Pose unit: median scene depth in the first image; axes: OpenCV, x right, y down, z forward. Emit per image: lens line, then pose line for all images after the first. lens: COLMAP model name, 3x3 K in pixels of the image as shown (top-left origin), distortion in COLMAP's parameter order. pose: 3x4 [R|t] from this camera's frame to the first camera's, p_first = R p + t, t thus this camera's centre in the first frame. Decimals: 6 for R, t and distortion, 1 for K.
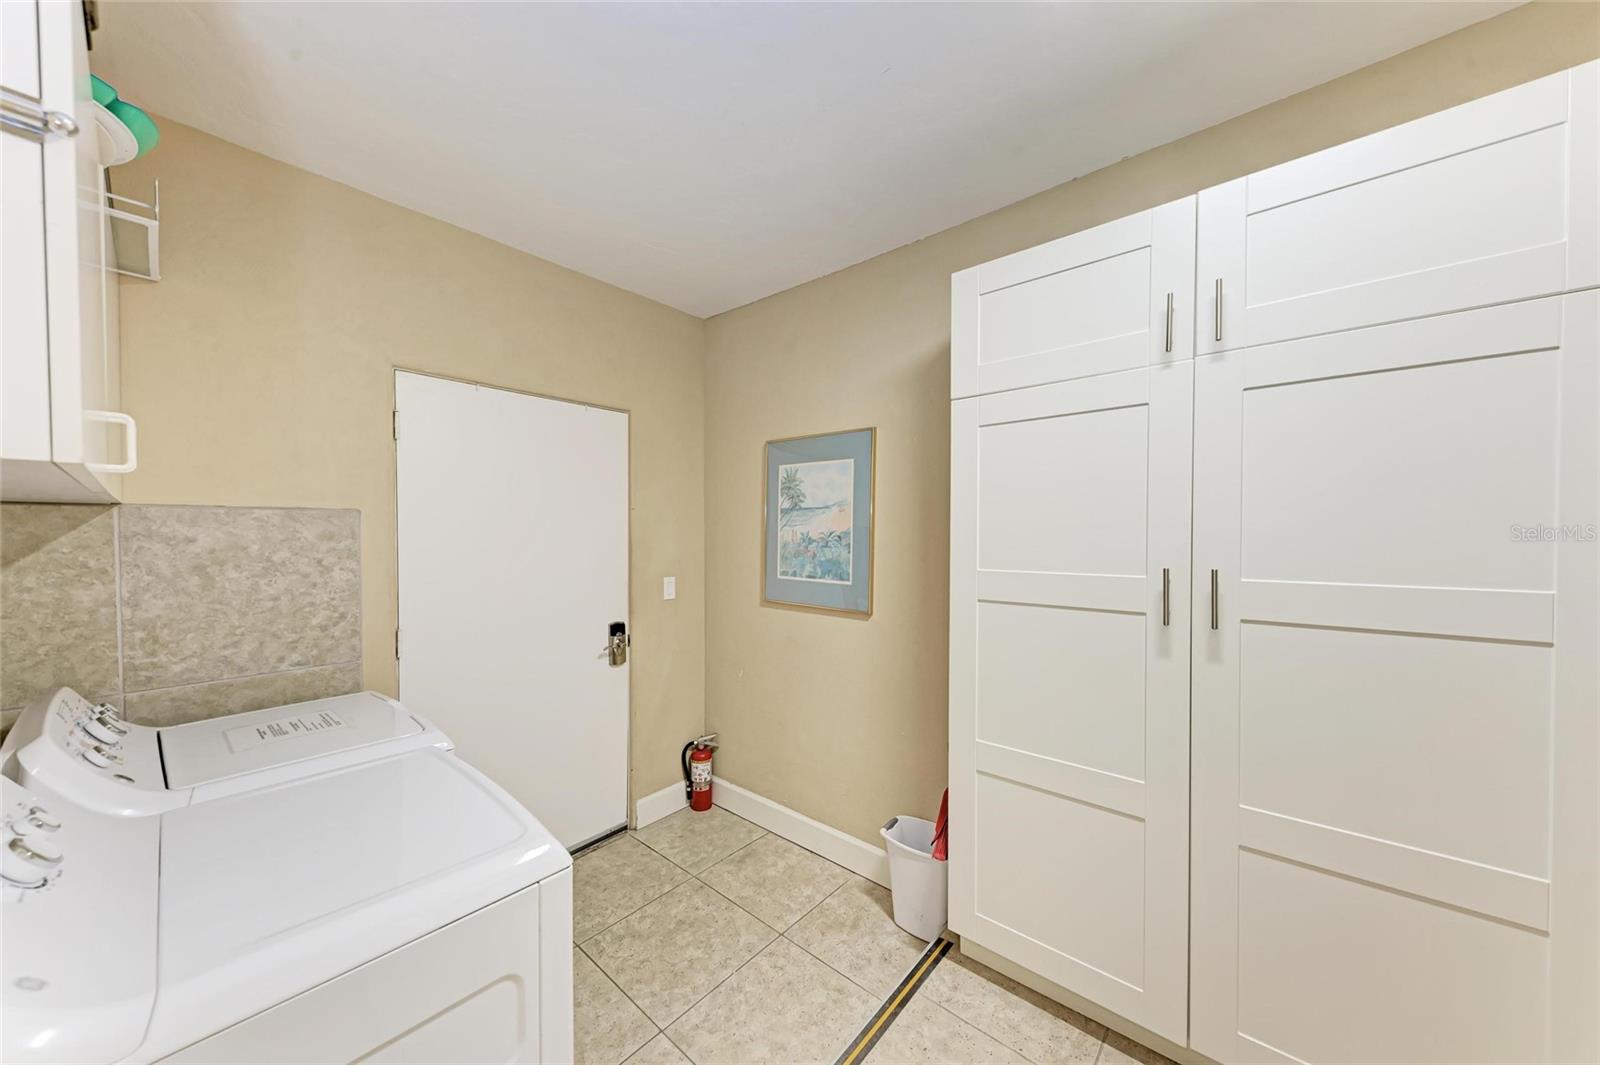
lens RADIAL K [[545.9, 0, 788.6], [0, 545.9, 532.2], [0, 0, 1]] dist [0.007644, -0.002542]
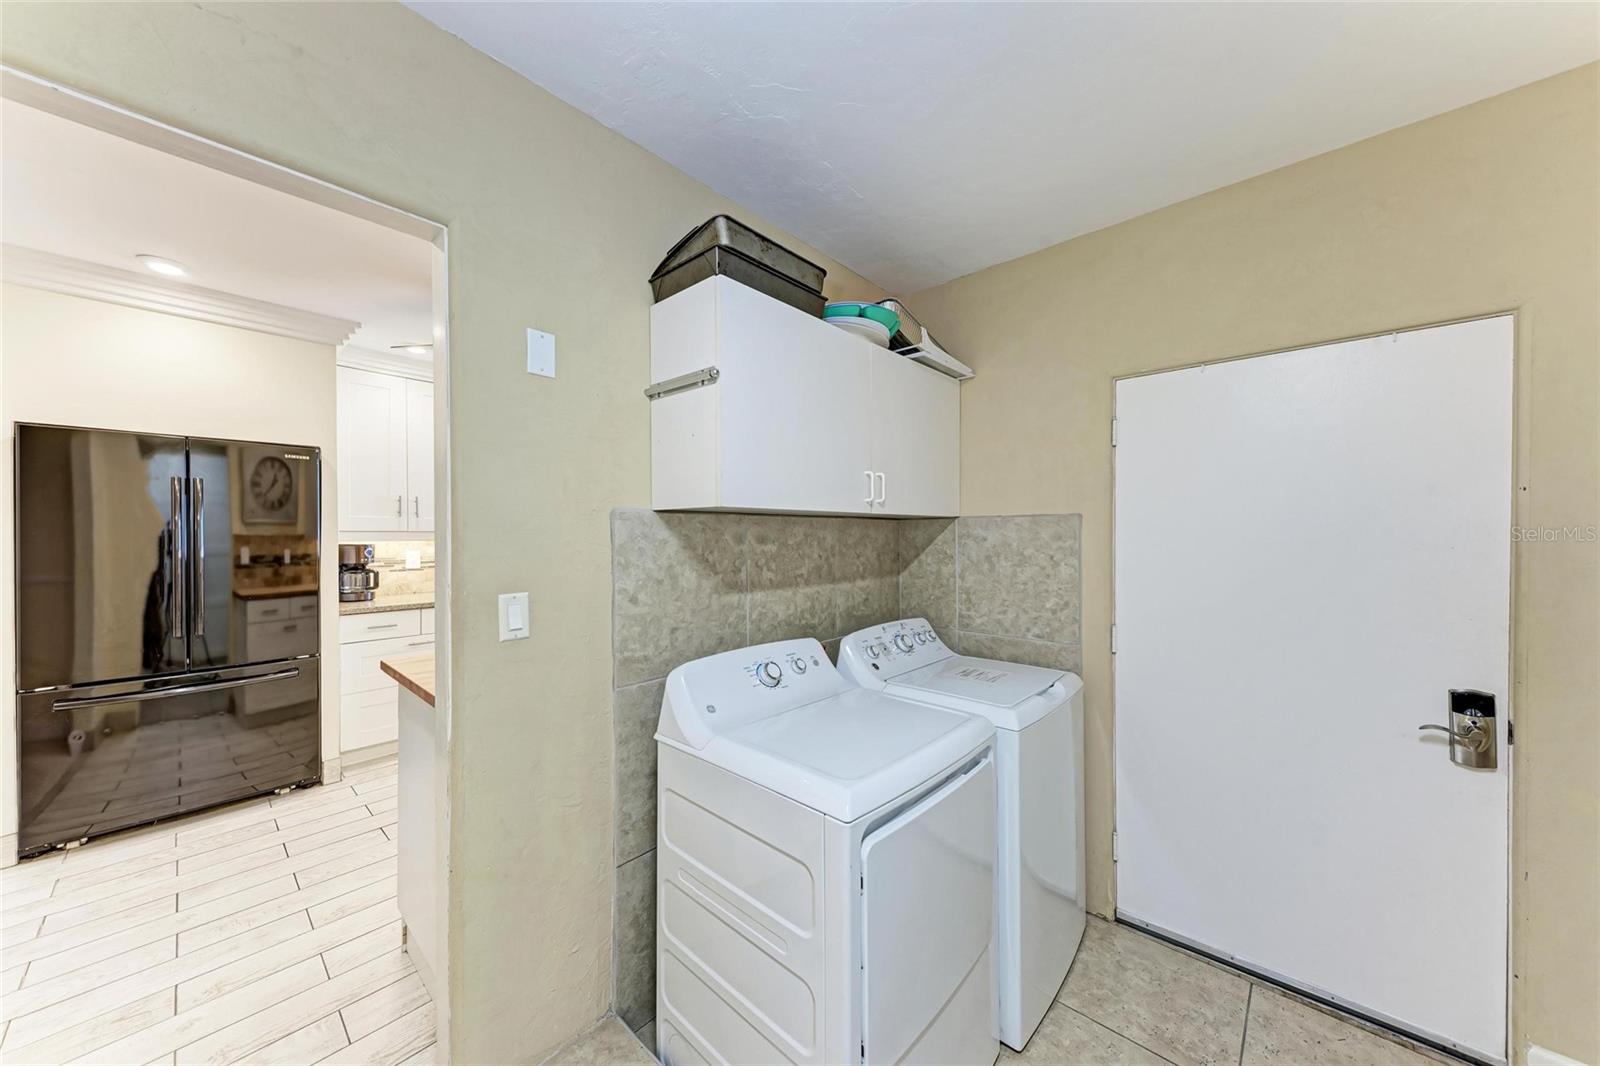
lens RADIAL K [[545.9, 0, 810.6], [0, 545.9, 527.4], [0, 0, 1]] dist [0.007644, -0.002542]
pose [[-0.001020, -0.010190, -0.999948, 0.398545], [0.004531, 0.999938, -0.010195, -0.004072], [0.999989, -0.004542, -0.000974, 0.479709]]
